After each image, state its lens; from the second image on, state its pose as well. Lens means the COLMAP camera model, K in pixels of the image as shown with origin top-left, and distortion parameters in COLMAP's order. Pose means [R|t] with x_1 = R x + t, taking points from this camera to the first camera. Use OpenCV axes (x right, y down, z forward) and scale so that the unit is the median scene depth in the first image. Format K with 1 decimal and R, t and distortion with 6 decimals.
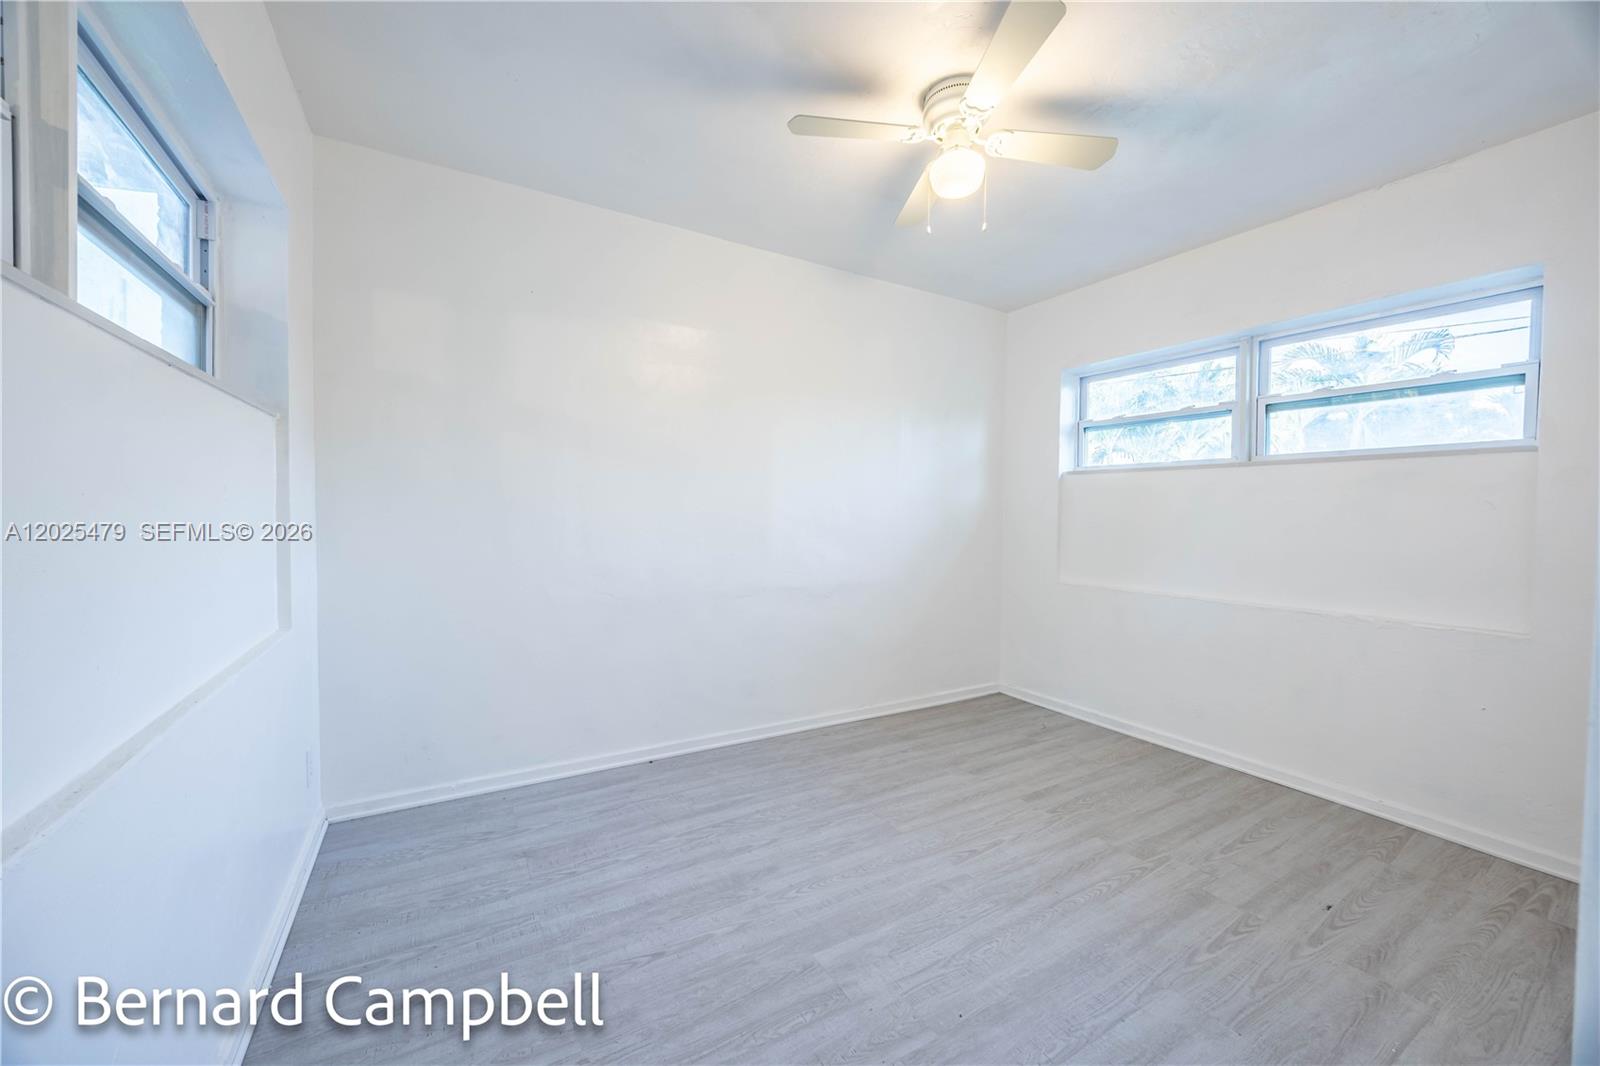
lens RADIAL K [[619.3, 0, 800.0], [0, 619.3, 533.0], [0, 0, 1]] dist [-0.002224, -0.000030]
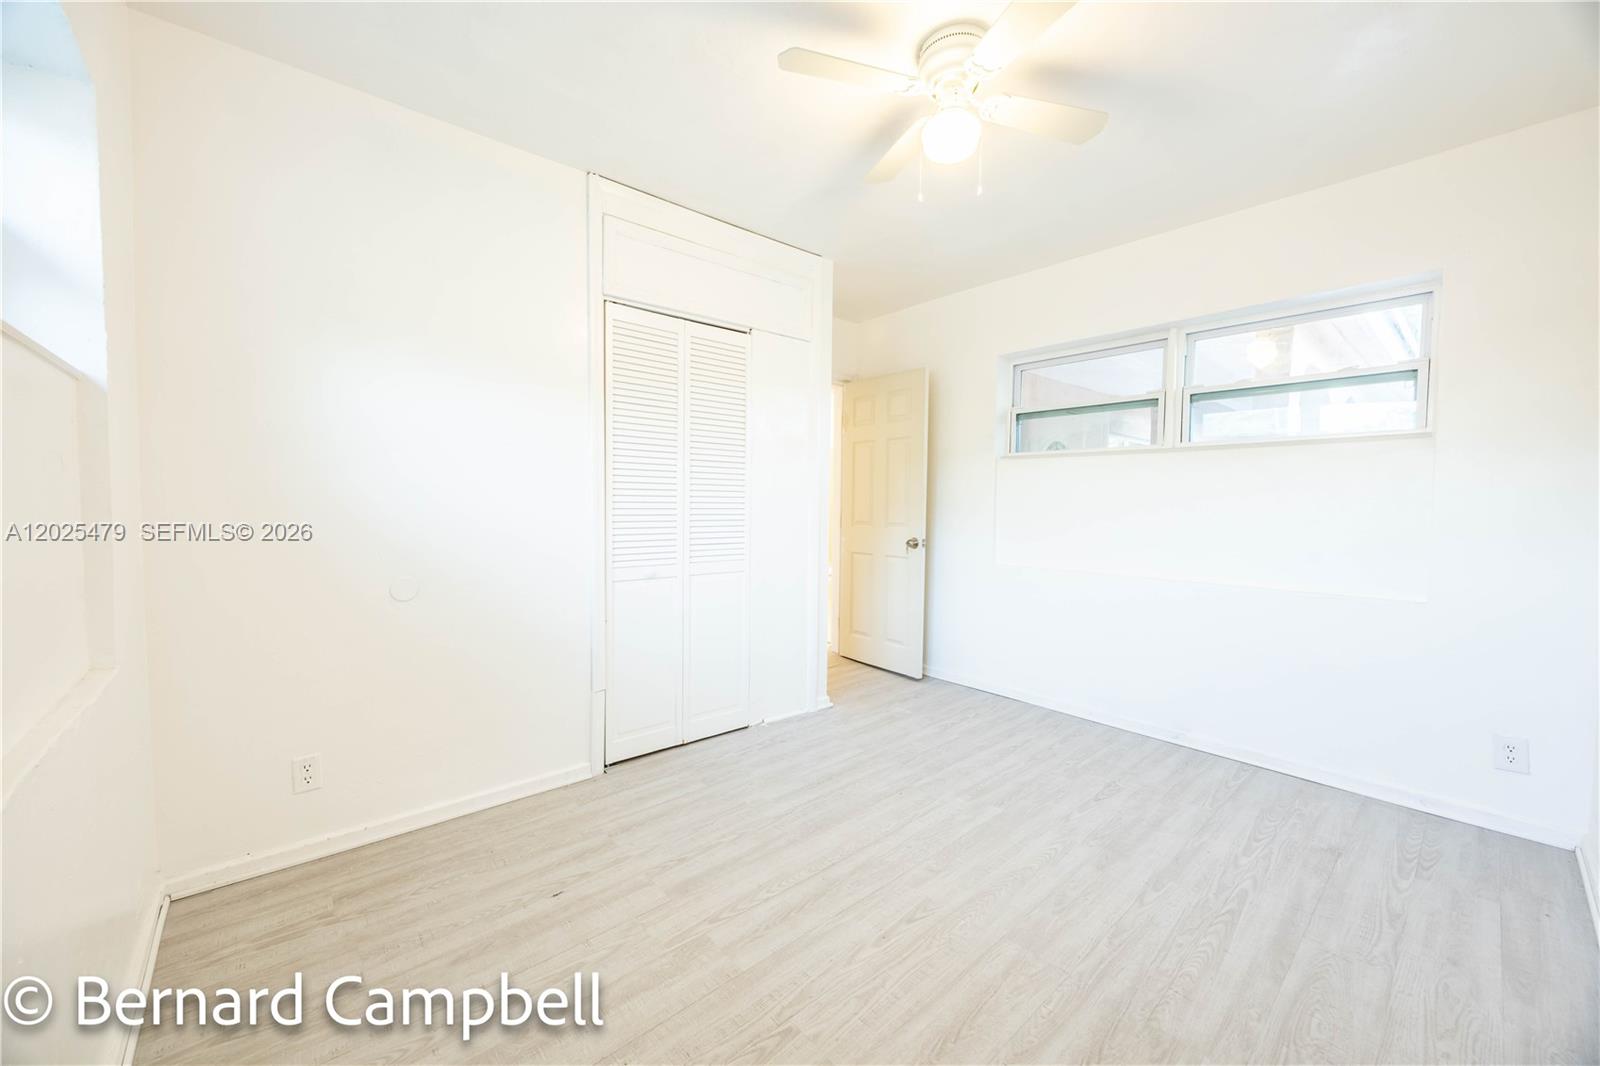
lens RADIAL K [[619.3, 0, 800.0], [0, 619.3, 533.0], [0, 0, 1]] dist [-0.002224, -0.000030]
pose [[-0.982611, -0.012008, -0.185288, 0.621084], [-0.027428, 0.996346, 0.080884, -0.051924], [0.183640, 0.084560, -0.979350, 1.852801]]
